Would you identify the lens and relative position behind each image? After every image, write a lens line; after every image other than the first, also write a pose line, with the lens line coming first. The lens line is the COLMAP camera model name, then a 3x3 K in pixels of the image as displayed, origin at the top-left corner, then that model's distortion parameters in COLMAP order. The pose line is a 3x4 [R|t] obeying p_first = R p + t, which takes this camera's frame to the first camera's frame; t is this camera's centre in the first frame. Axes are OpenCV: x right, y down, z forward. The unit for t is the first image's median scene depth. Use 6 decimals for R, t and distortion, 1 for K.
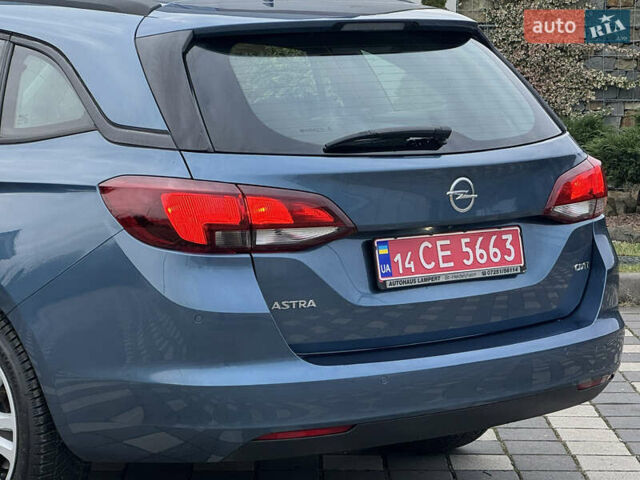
lens RADIAL K [[1989.9, 0, 312.3], [0, 1989.9, 238.8], [0, 0, 1]] dist [-0.529541, 15.658370]
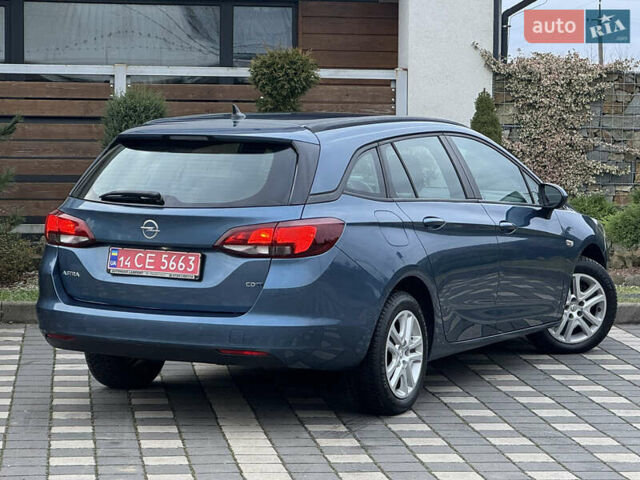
lens RADIAL K [[1989.9, 0, 312.3], [0, 1989.9, 238.8], [0, 0, 1]] dist [-0.529541, 15.658370]
pose [[0.374364, 0.075880, -0.924172, 1.830762], [-0.118202, 0.992421, 0.033602, -0.092982], [0.919717, 0.096659, 0.380496, 0.433632]]
